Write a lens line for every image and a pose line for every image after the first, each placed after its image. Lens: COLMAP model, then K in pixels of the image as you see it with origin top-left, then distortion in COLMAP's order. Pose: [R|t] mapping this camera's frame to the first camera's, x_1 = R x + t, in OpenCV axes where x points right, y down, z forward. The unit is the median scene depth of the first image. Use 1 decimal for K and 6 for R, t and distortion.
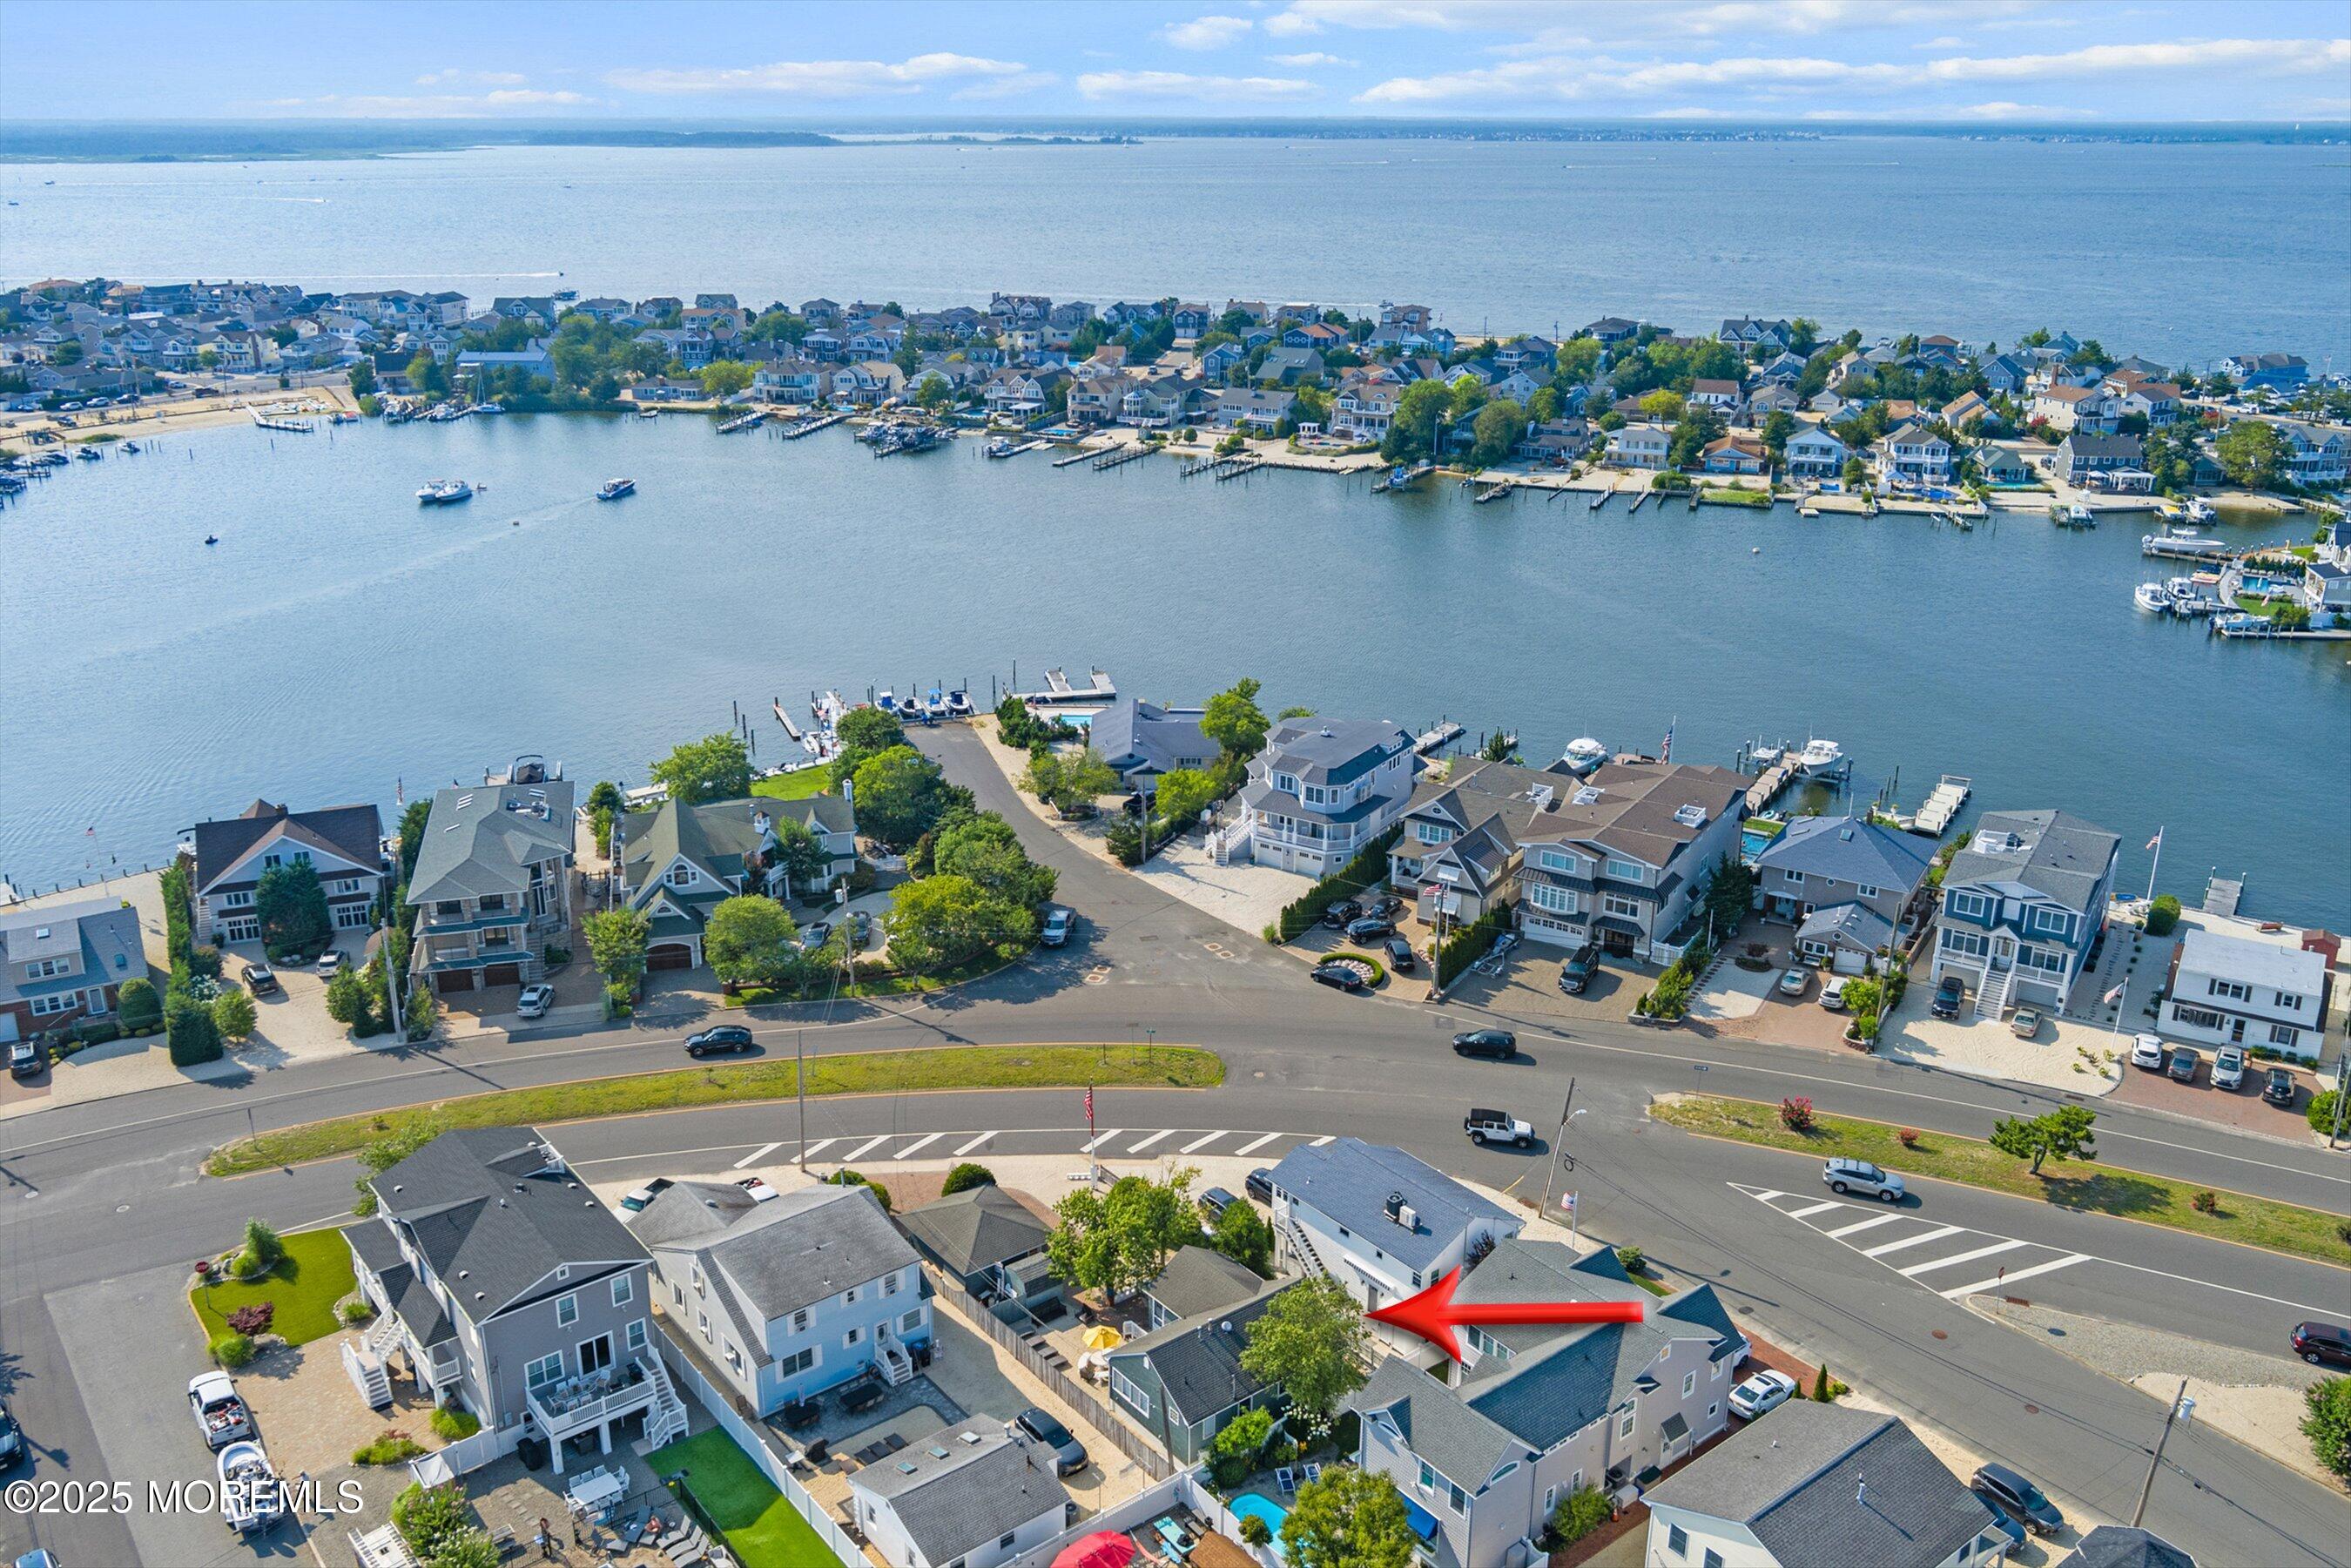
lens RADIAL K [[1956.2, 0, 1231.7], [0, 1956.2, 782.2], [0, 0, 1]] dist [0.001656, 0.001930]
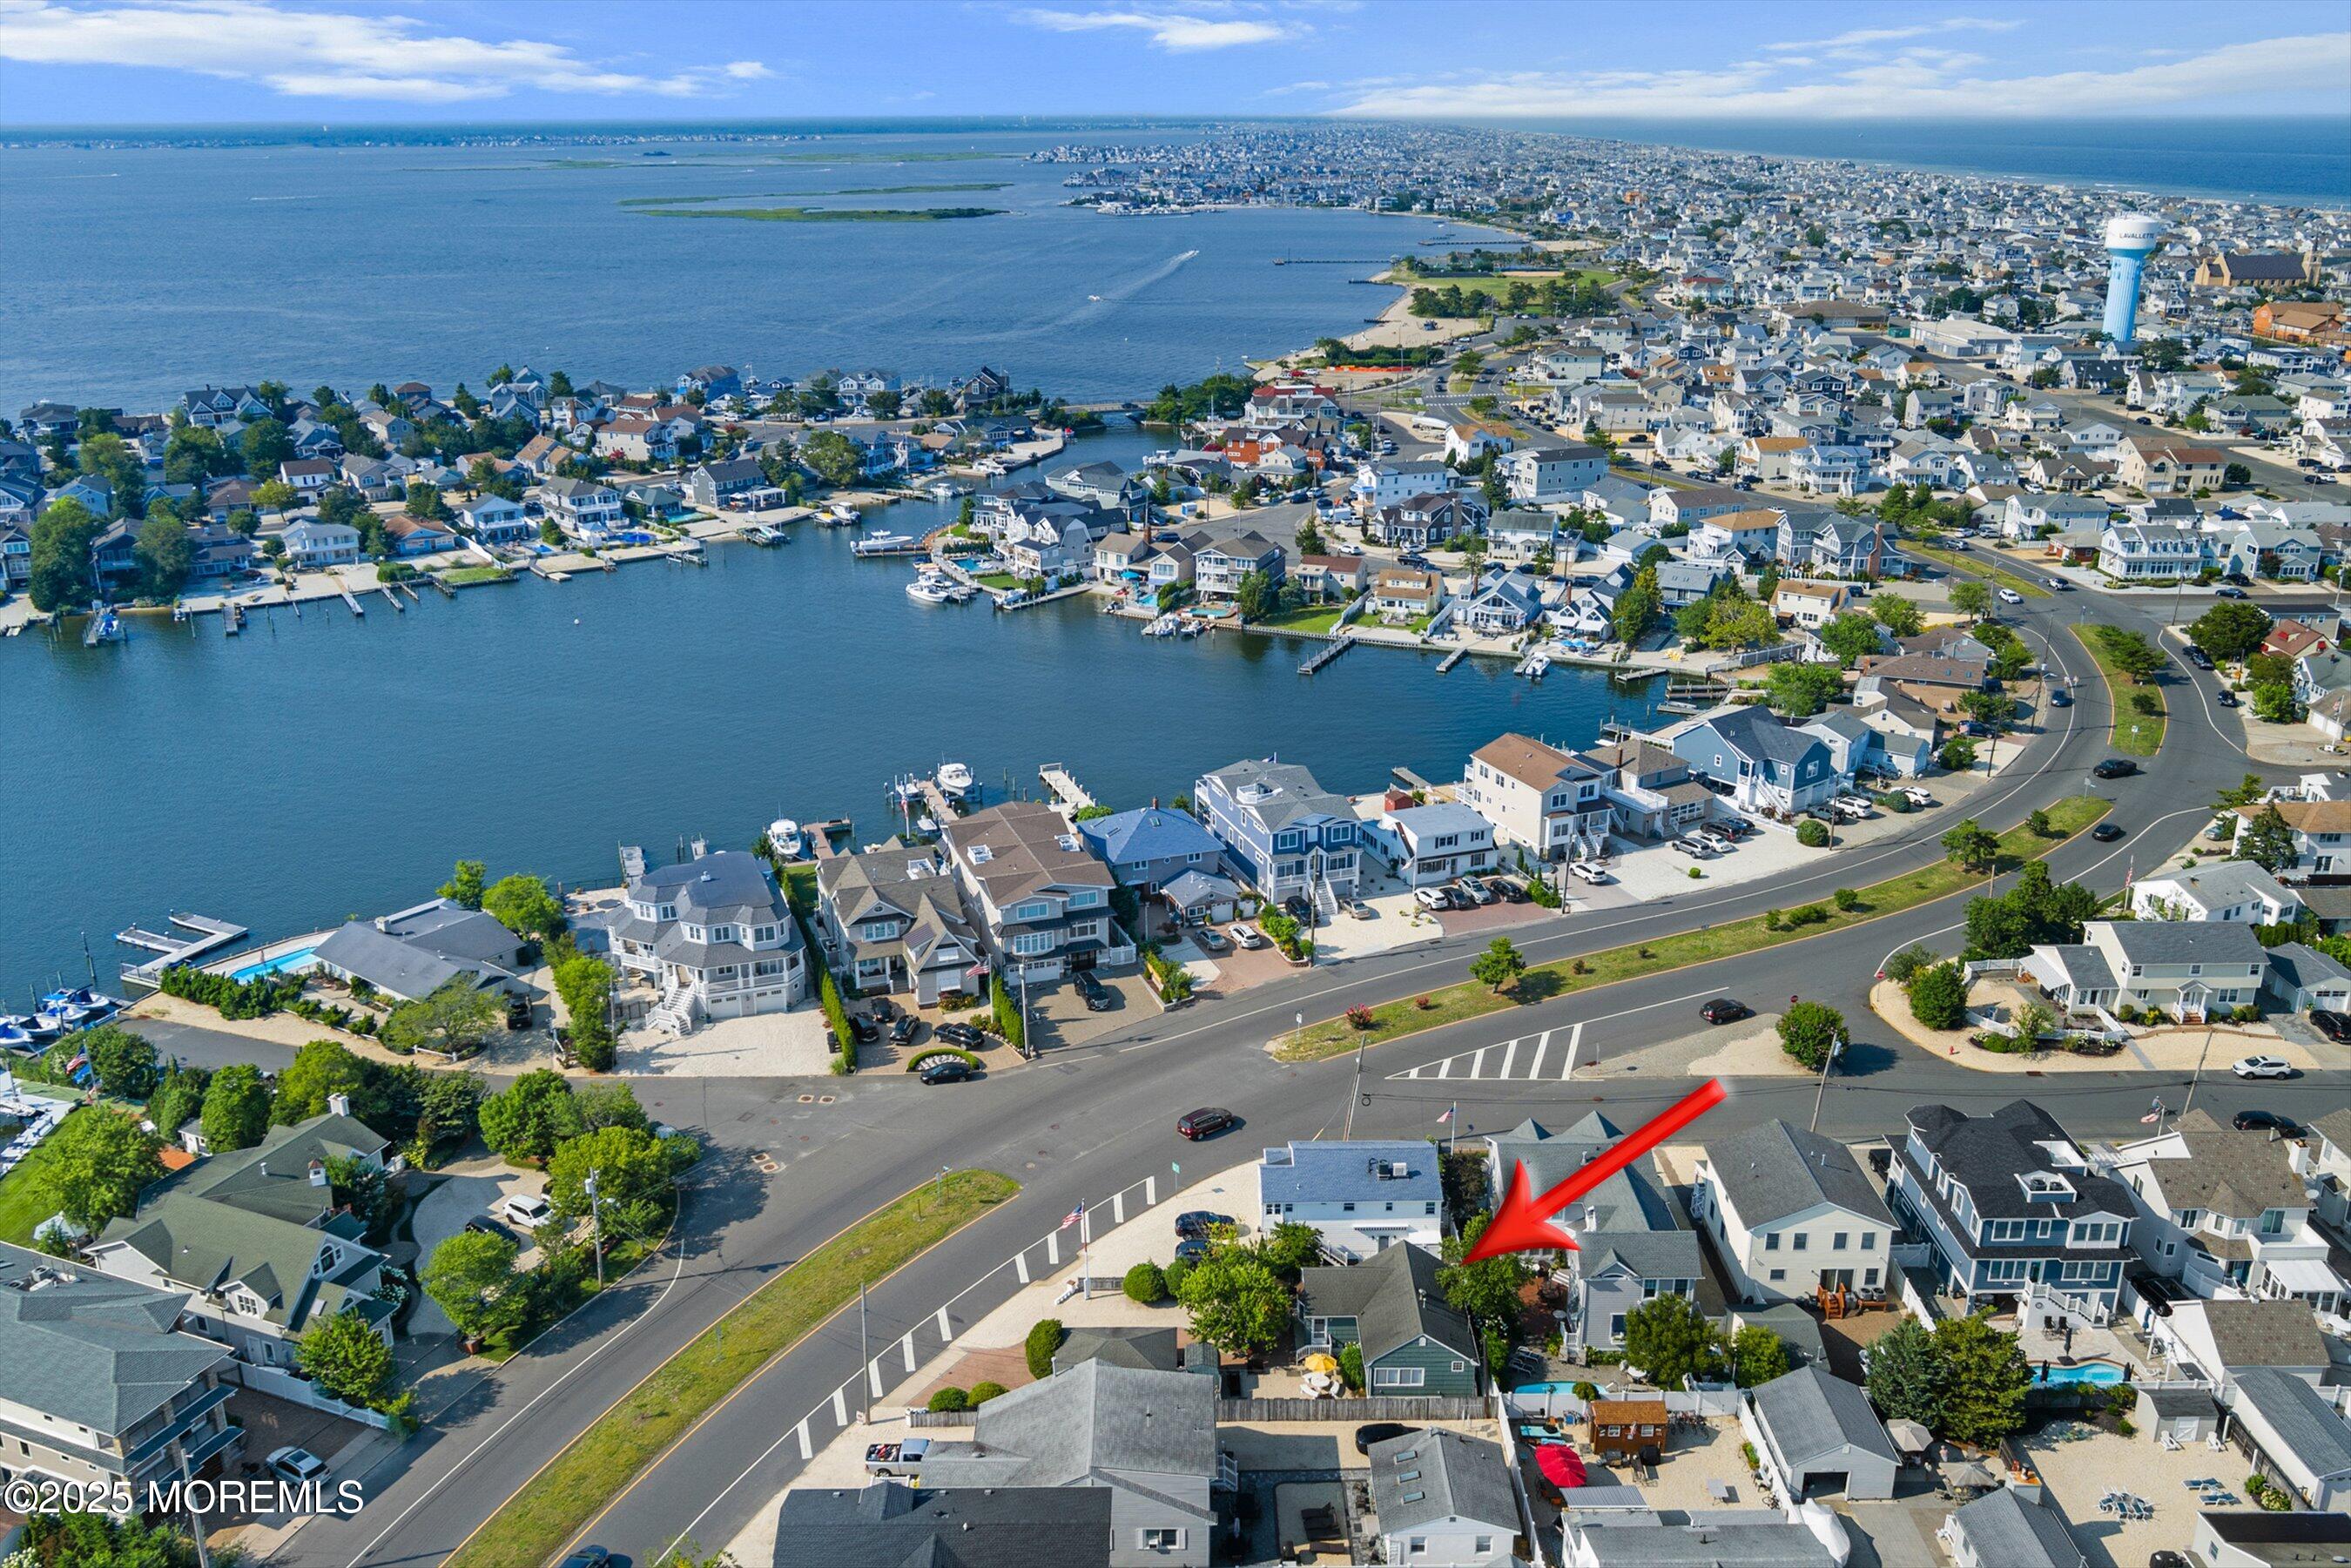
lens RADIAL K [[1956.2, 0, 1231.7], [0, 1956.2, 782.2], [0, 0, 1]] dist [0.001656, 0.001930]
pose [[0.612851, -0.265917, 0.744112, -0.536961], [0.263883, 0.956489, 0.124478, -0.129662], [-0.744835, 0.120071, 0.656356, 0.132157]]
